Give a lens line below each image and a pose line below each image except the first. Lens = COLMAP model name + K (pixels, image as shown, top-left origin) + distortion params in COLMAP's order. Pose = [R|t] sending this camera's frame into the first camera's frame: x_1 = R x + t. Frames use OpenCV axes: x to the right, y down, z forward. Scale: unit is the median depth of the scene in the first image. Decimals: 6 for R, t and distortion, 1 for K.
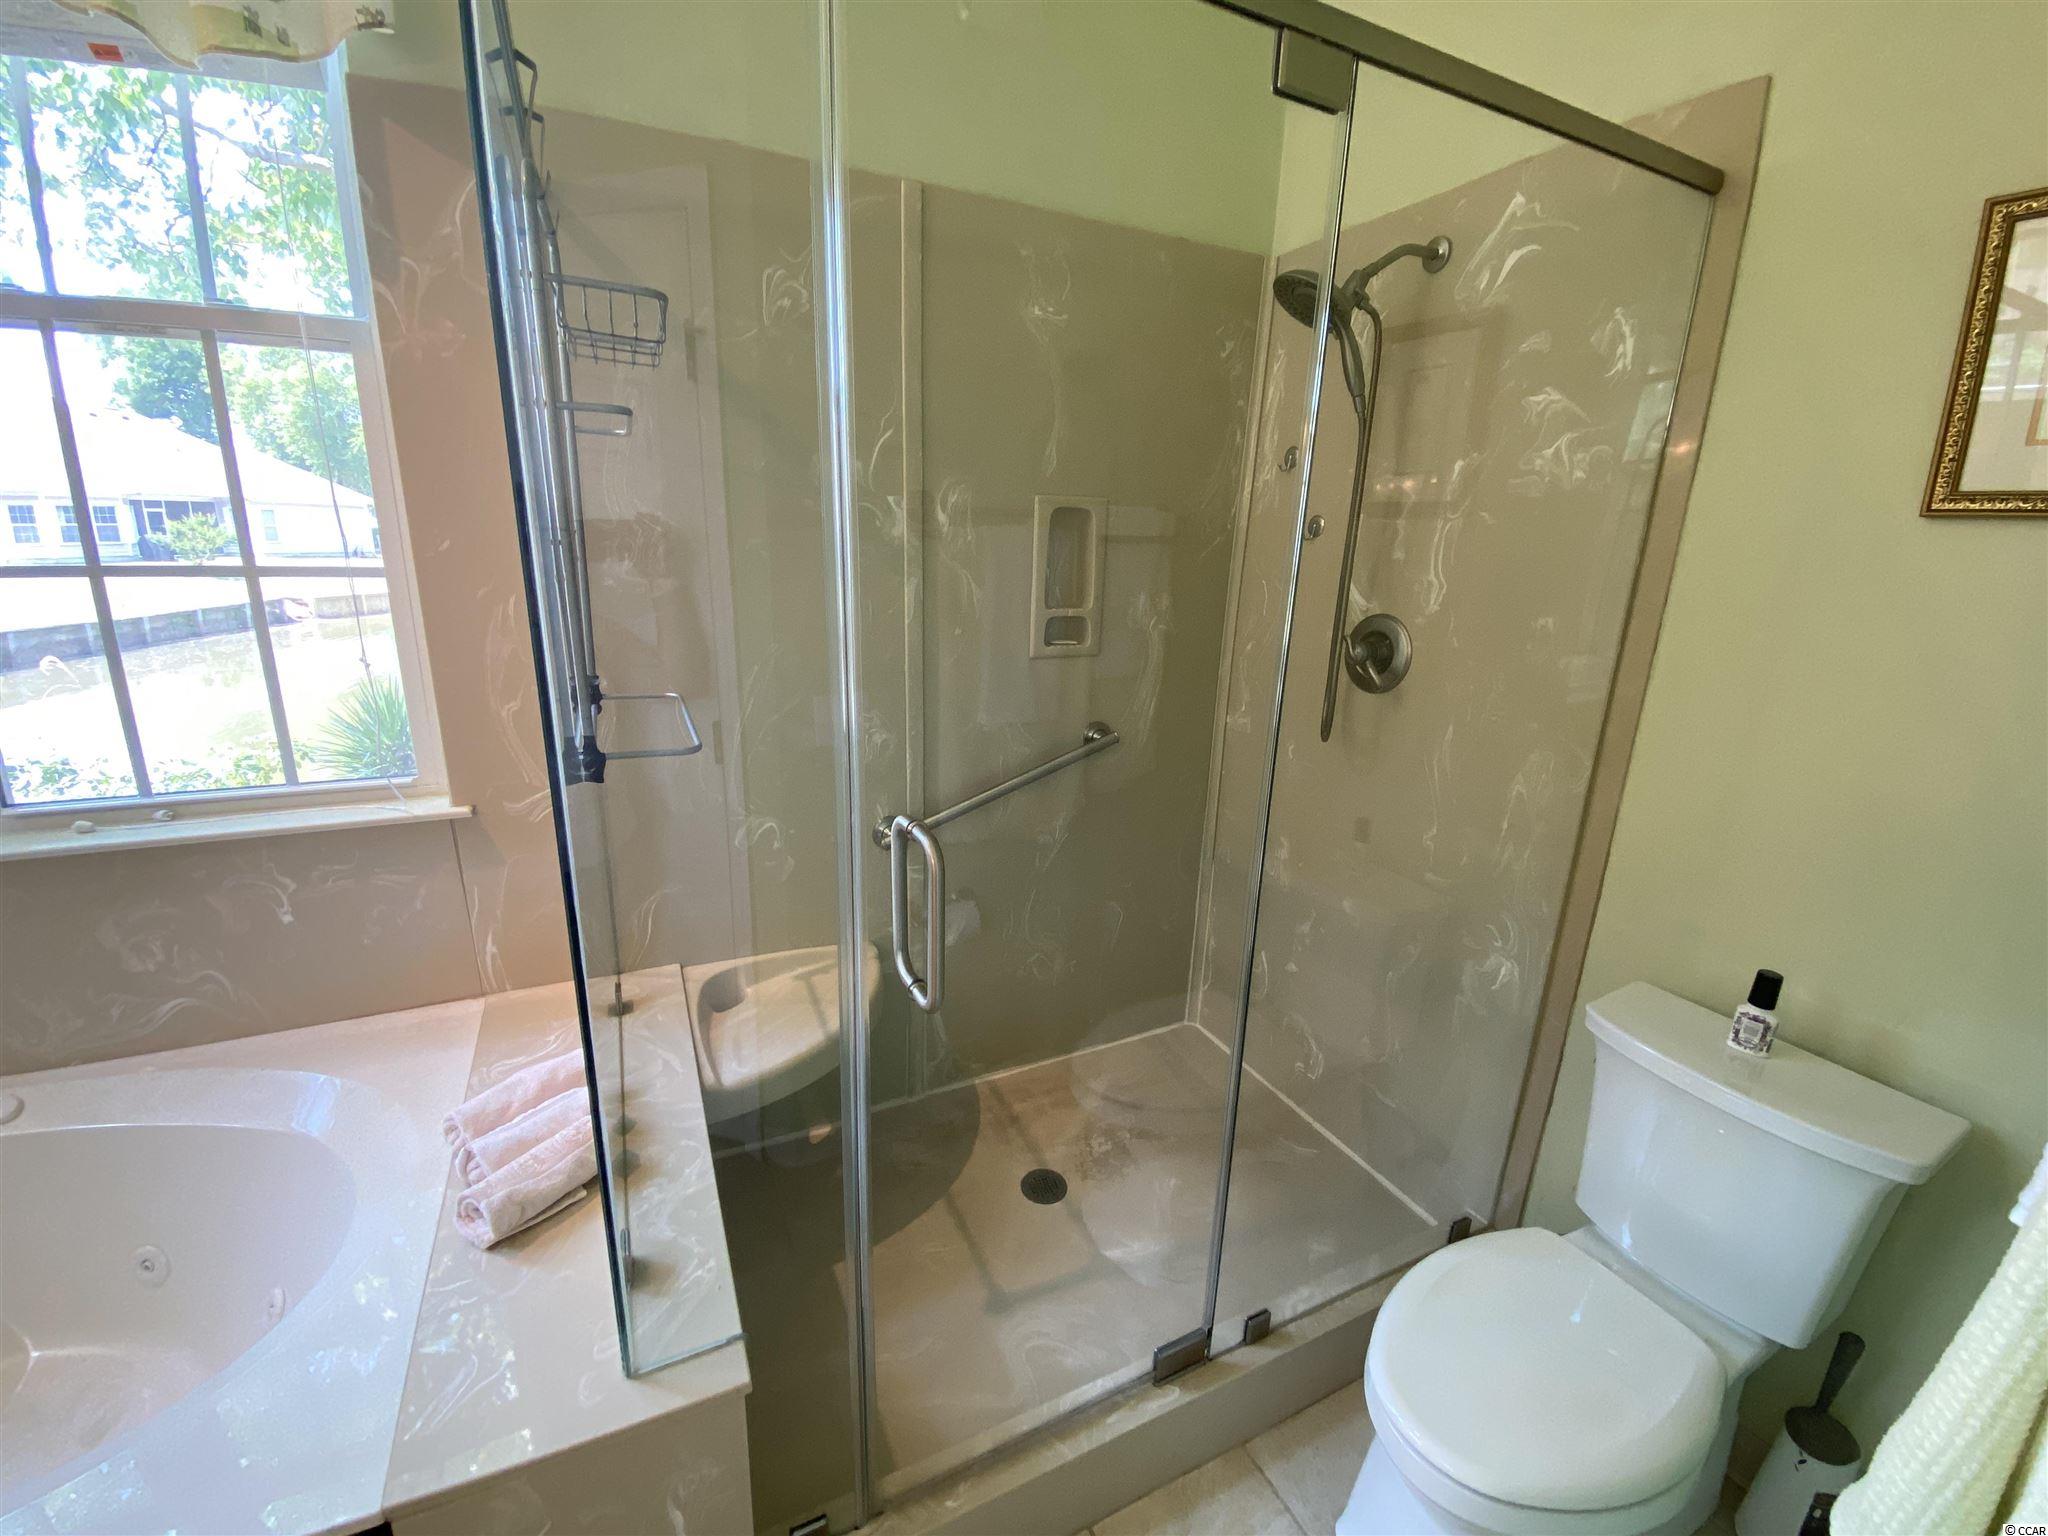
lens RADIAL K [[838.4, 0, 1024.0], [0, 838.4, 768.0], [0, 0, 1]] dist [0.021986, -0.019780]
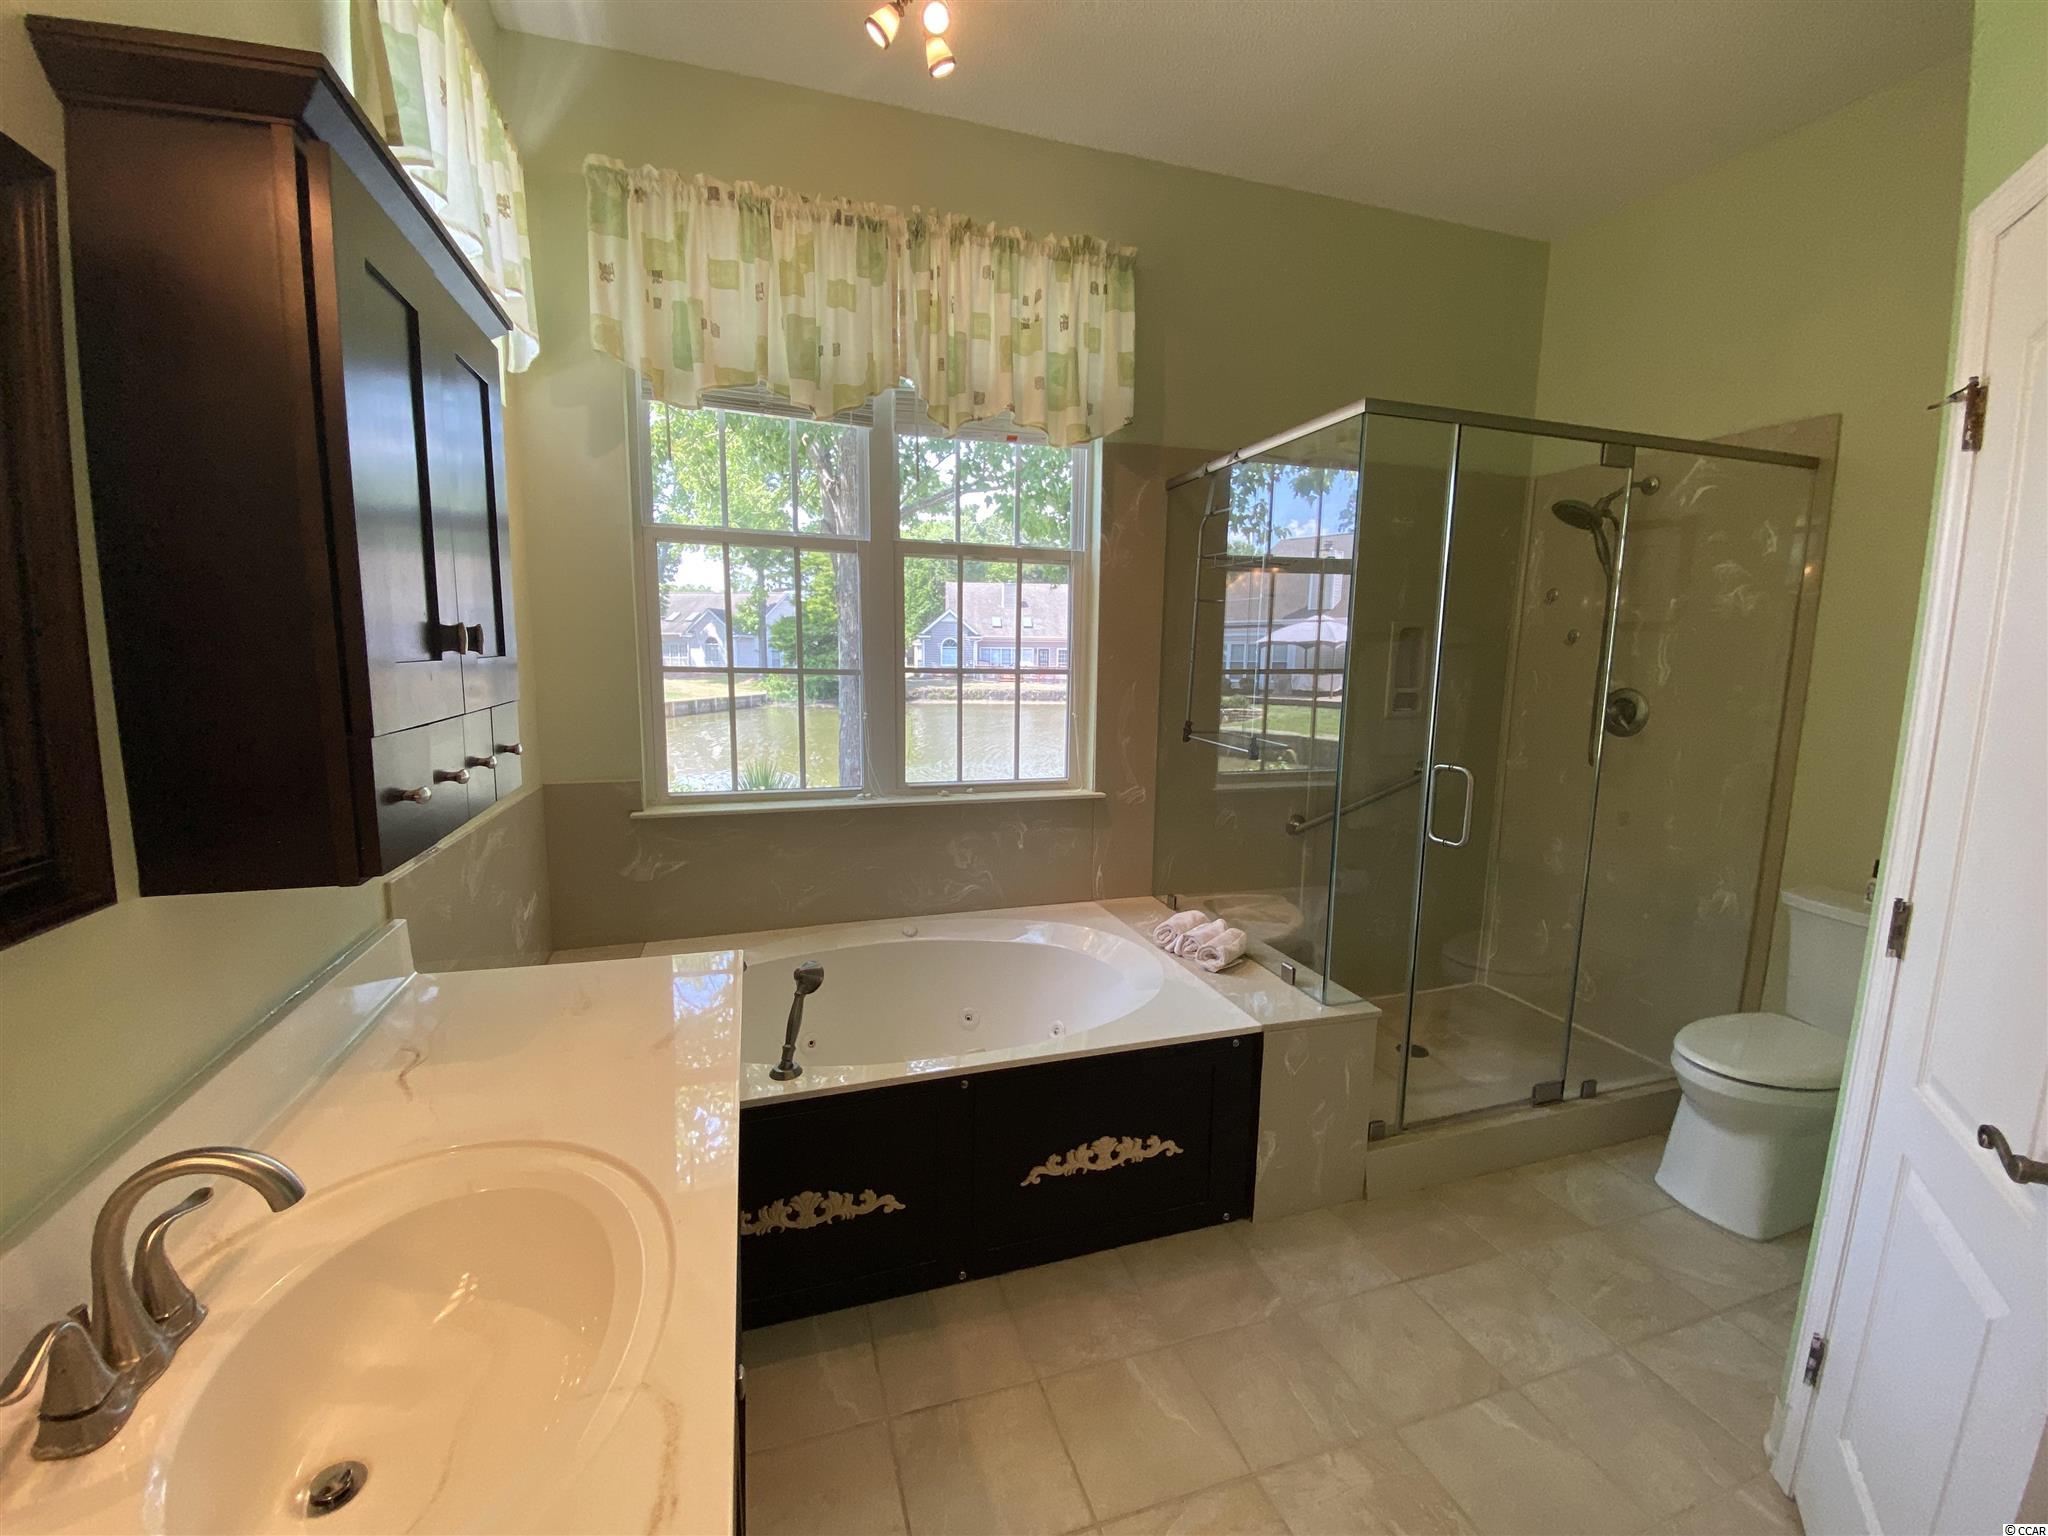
lens RADIAL K [[857.5, 0, 997.9], [0, 857.5, 763.6], [0, 0, 1]] dist [0.025198, -0.029339]
pose [[0.988812, 0.003775, -0.149121, -0.610804], [-0.022613, 0.991920, -0.124836, 0.228099], [0.147445, 0.126811, 0.980907, -0.922592]]
